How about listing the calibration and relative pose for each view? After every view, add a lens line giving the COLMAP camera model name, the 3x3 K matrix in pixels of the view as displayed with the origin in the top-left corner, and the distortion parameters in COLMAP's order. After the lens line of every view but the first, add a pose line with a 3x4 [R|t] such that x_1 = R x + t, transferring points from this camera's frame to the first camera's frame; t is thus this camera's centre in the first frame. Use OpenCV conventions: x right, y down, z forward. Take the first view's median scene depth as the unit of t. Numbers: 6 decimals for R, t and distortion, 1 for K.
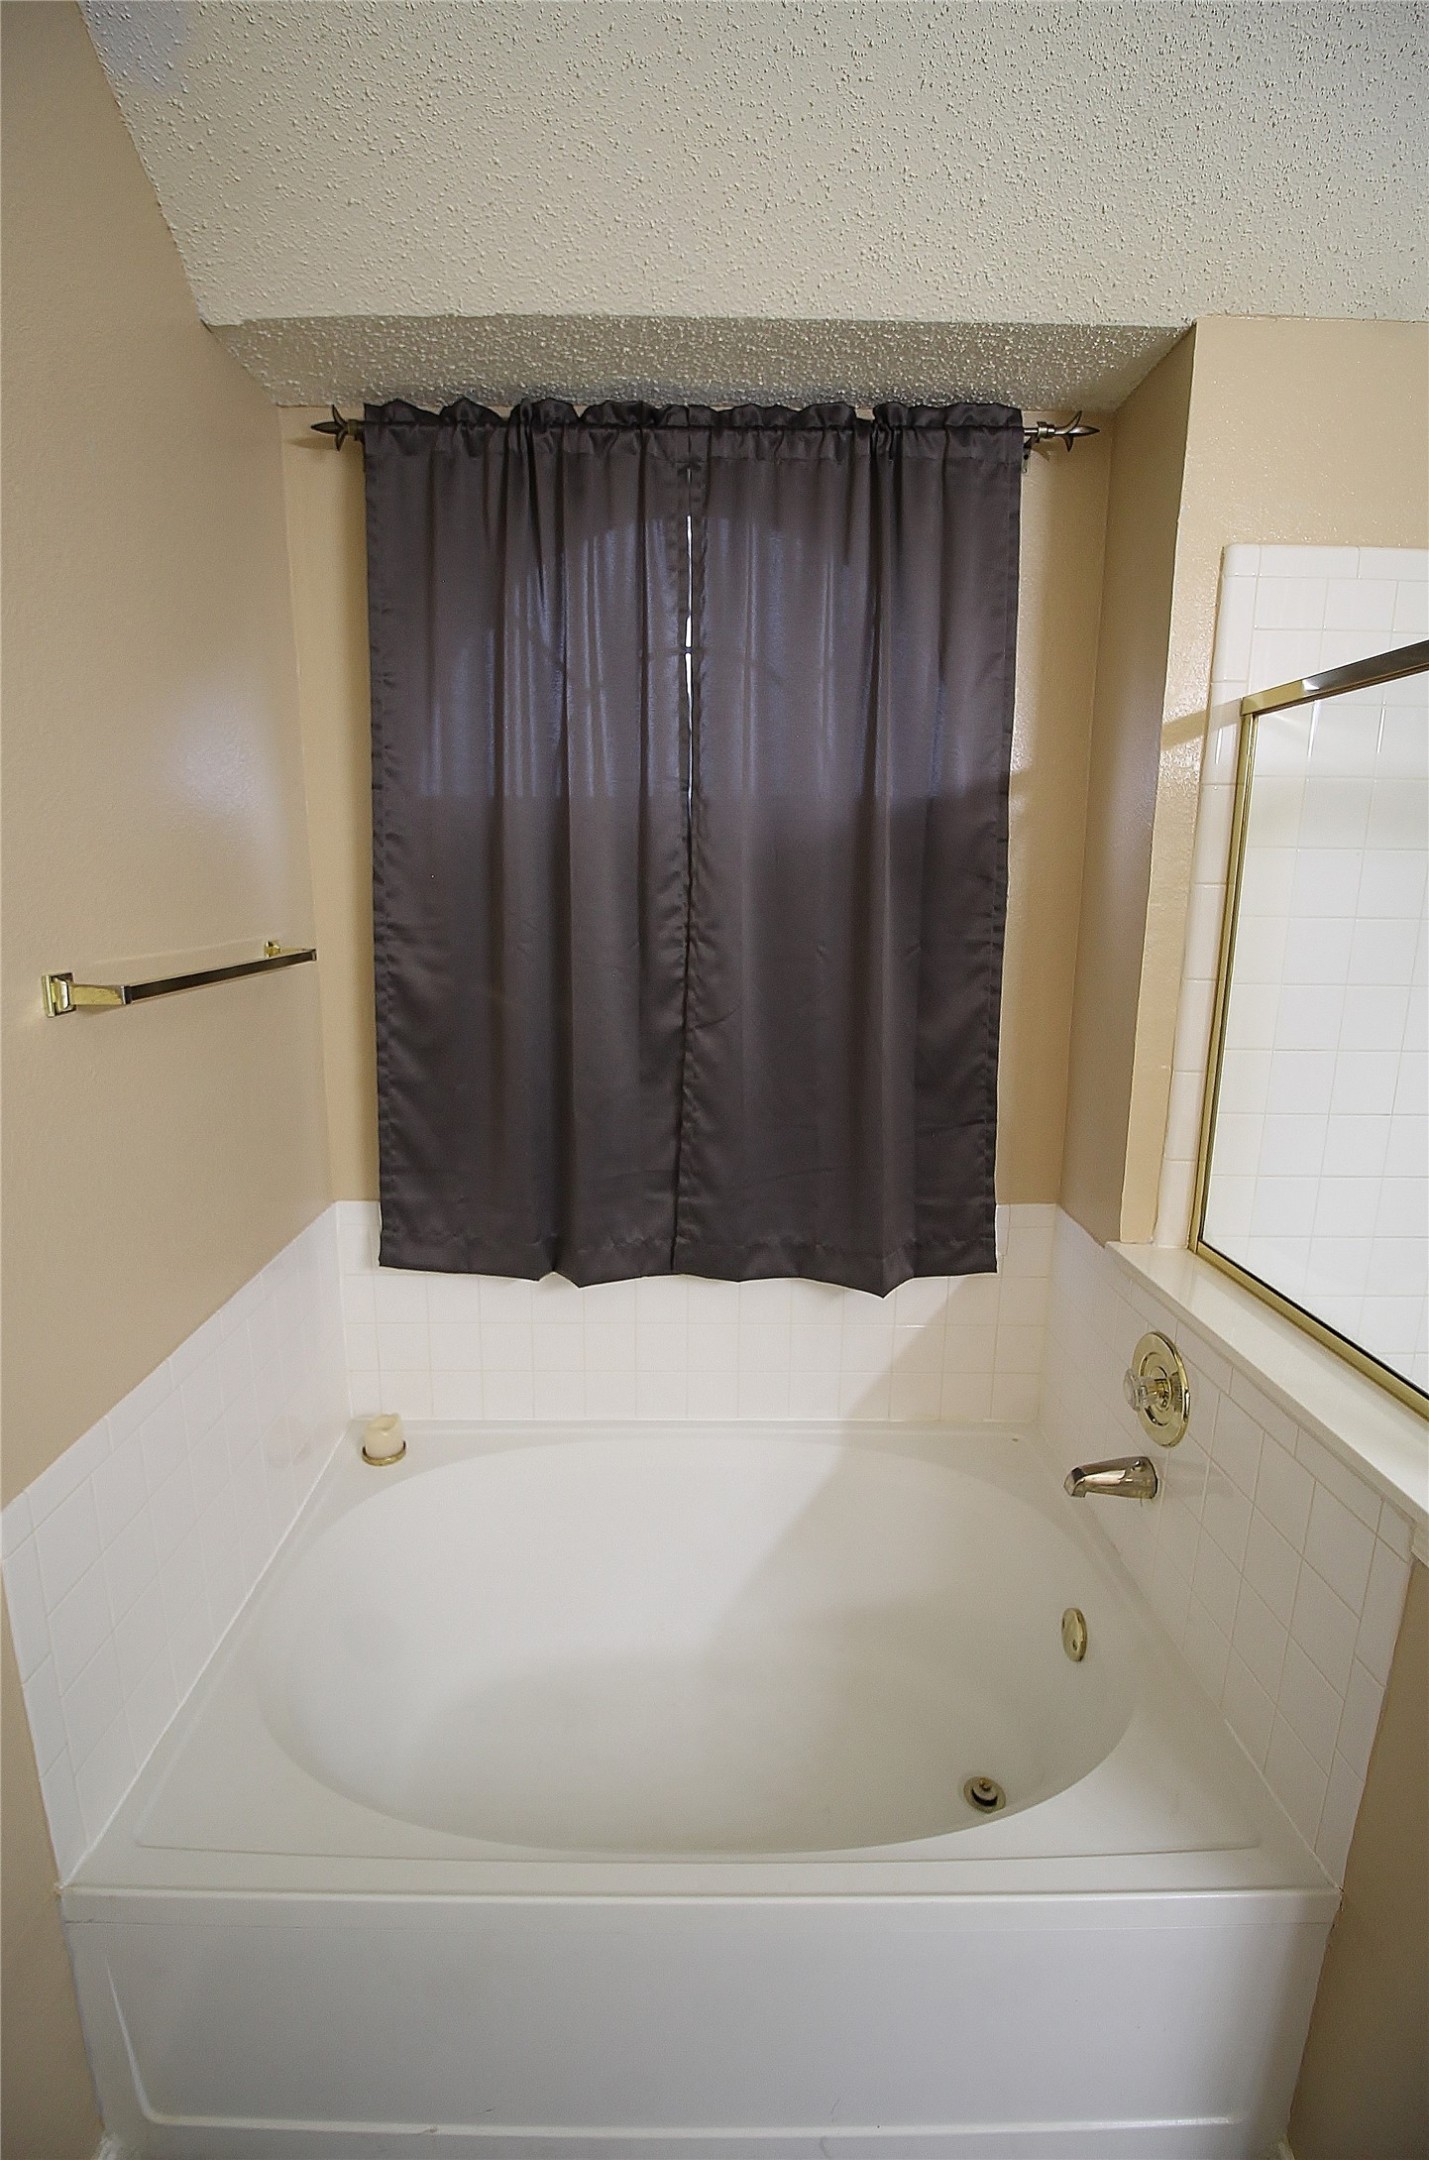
lens RADIAL K [[1011.6, 0, 708.1], [0, 1011.6, 1086.3], [0, 0, 1]] dist [-0.008187, -0.008310]
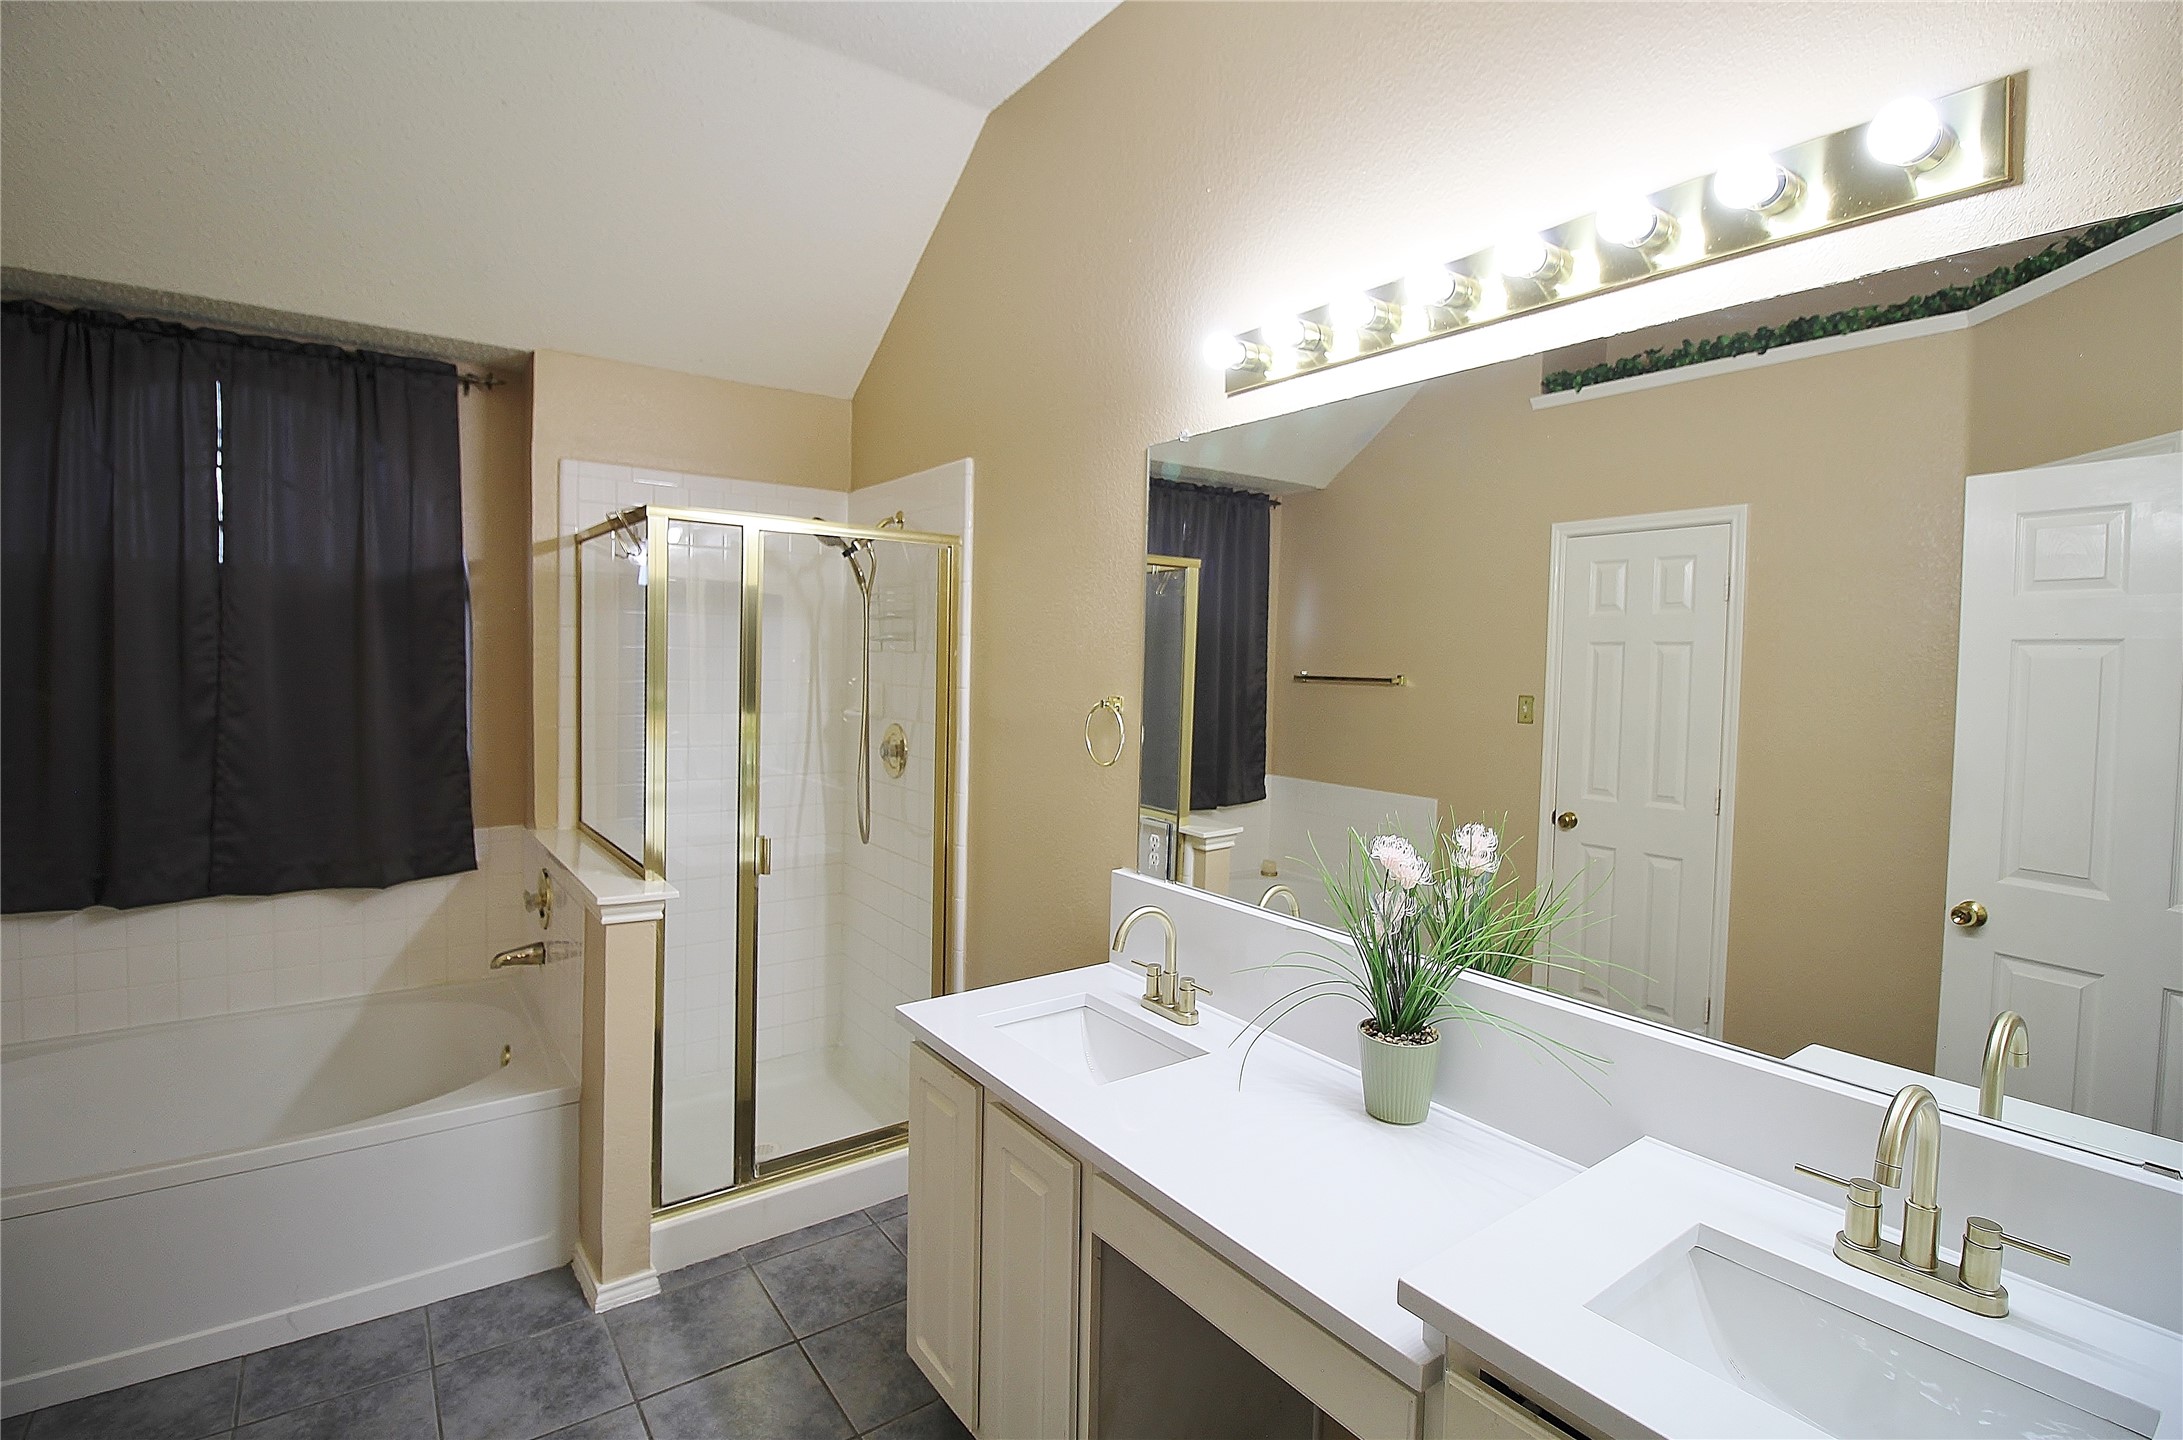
lens RADIAL K [[1022.4, 0, 1098.2], [0, 1022.4, 697.7], [0, 0, 1]] dist [-0.008187, -0.008310]
pose [[0.815095, -0.010551, 0.579232, 0.176094], [0.096905, 0.988230, -0.118364, 0.220843], [-0.571166, 0.152609, 0.806524, -0.952213]]
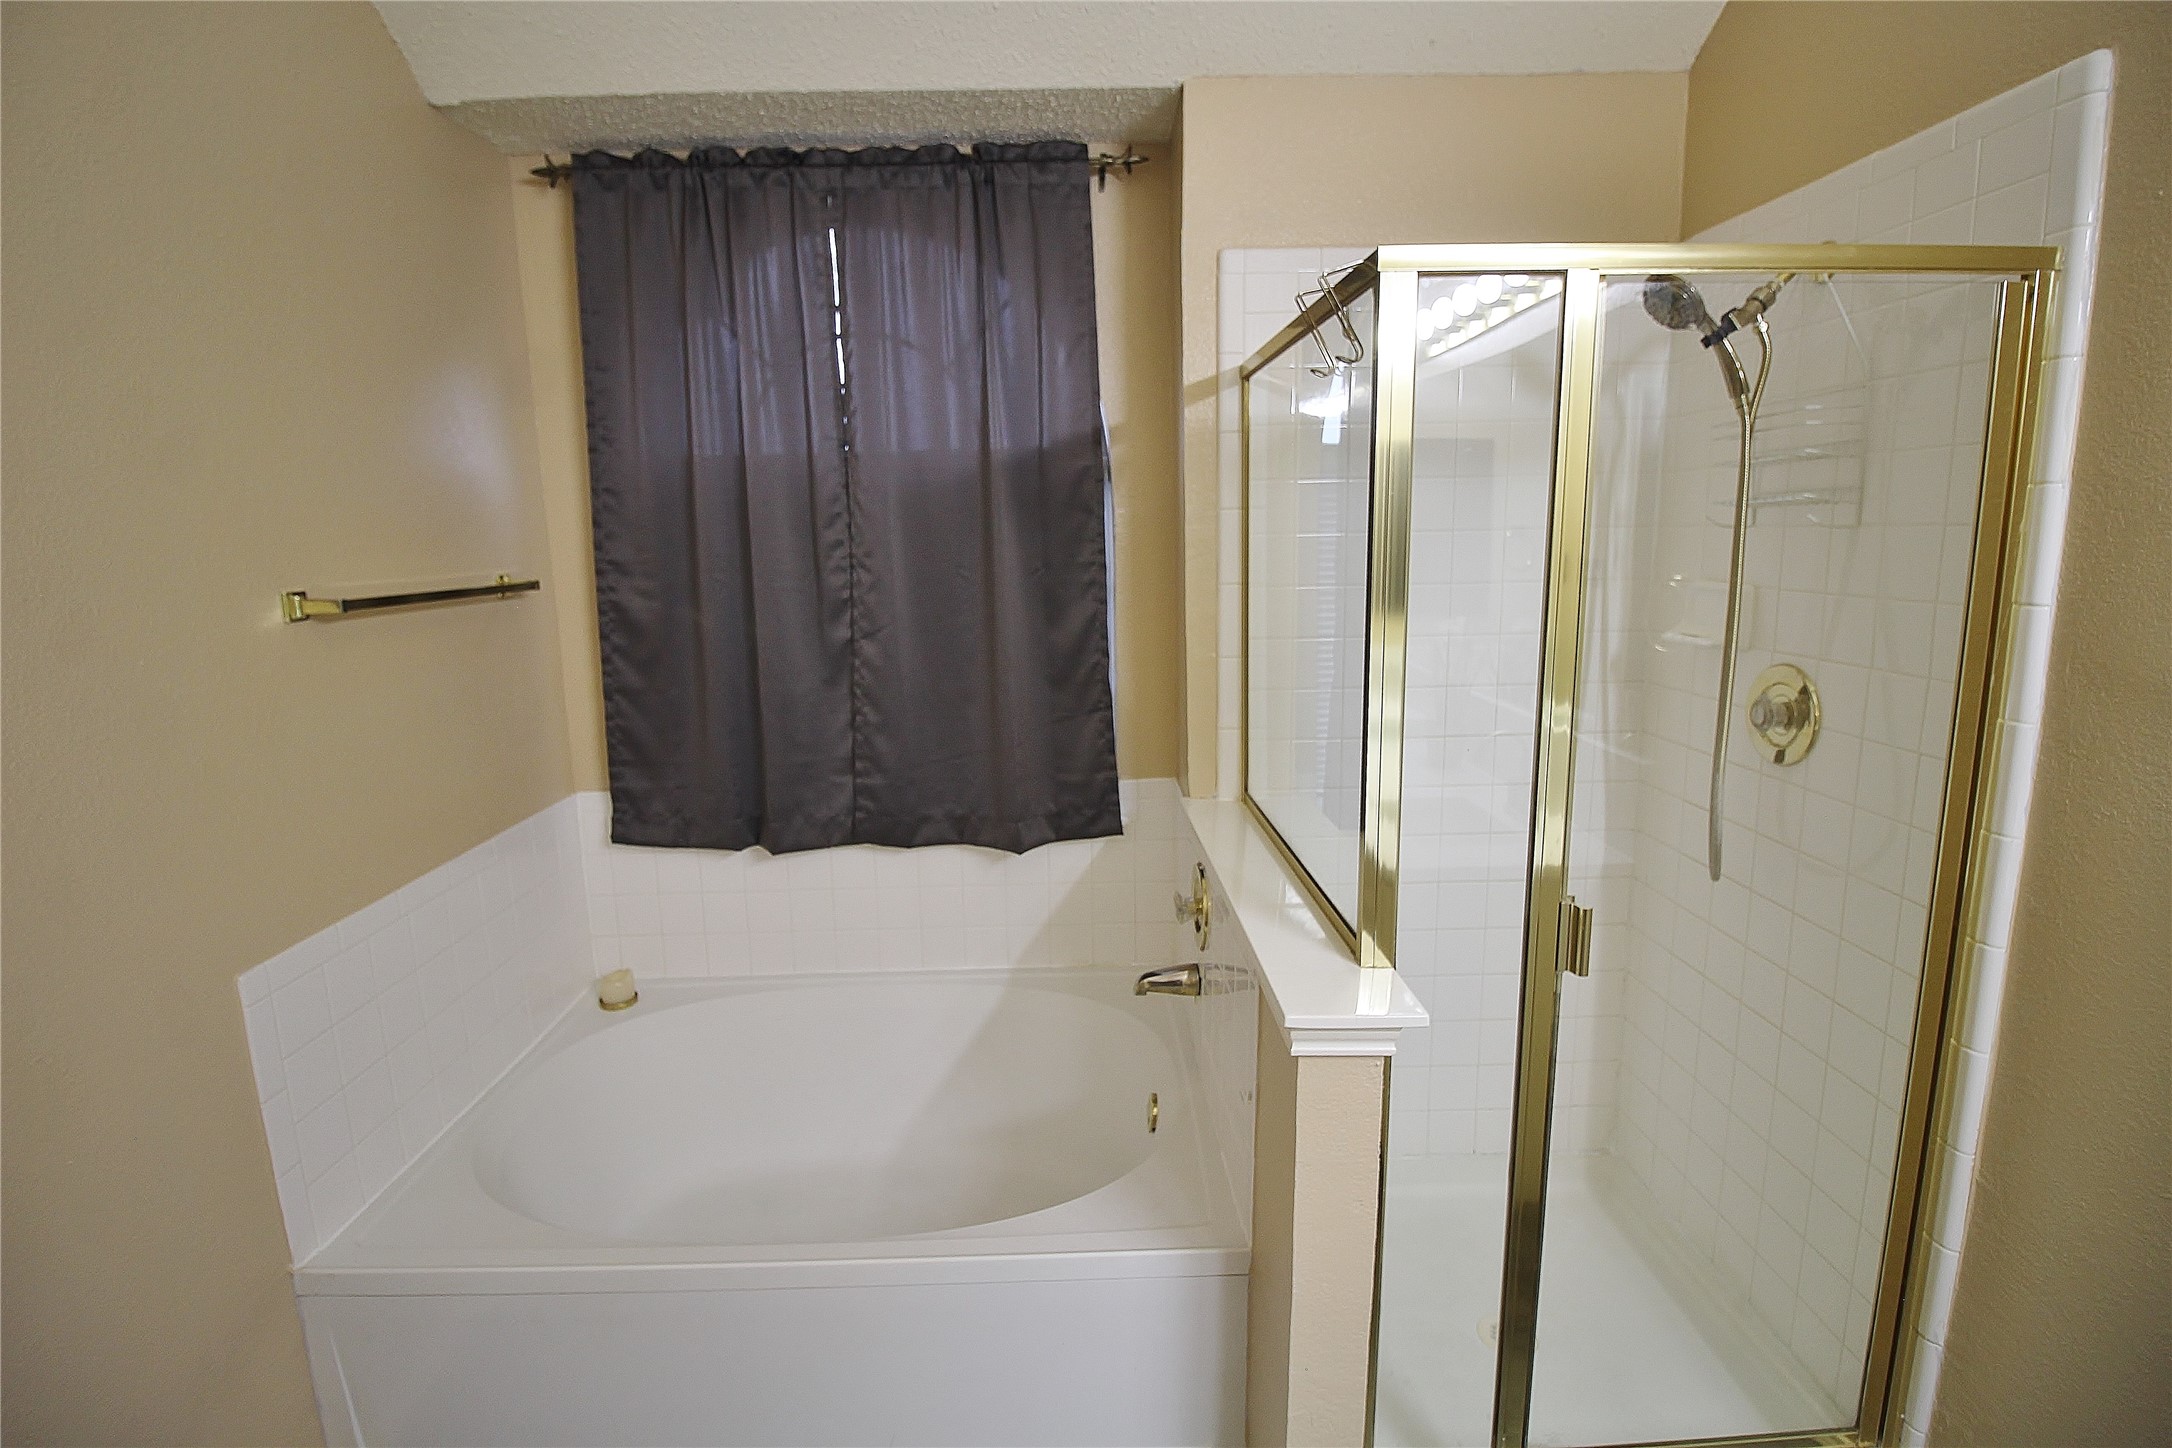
lens RADIAL K [[1010.9, 0, 1092.1], [0, 1010.9, 700.2], [0, 0, 1]] dist [-0.009561, -0.003337]
pose [[0.999590, -0.027132, 0.009176, 0.266884], [0.027432, 0.999036, -0.034270, 0.070144], [-0.008237, 0.034508, 0.999370, -0.236778]]
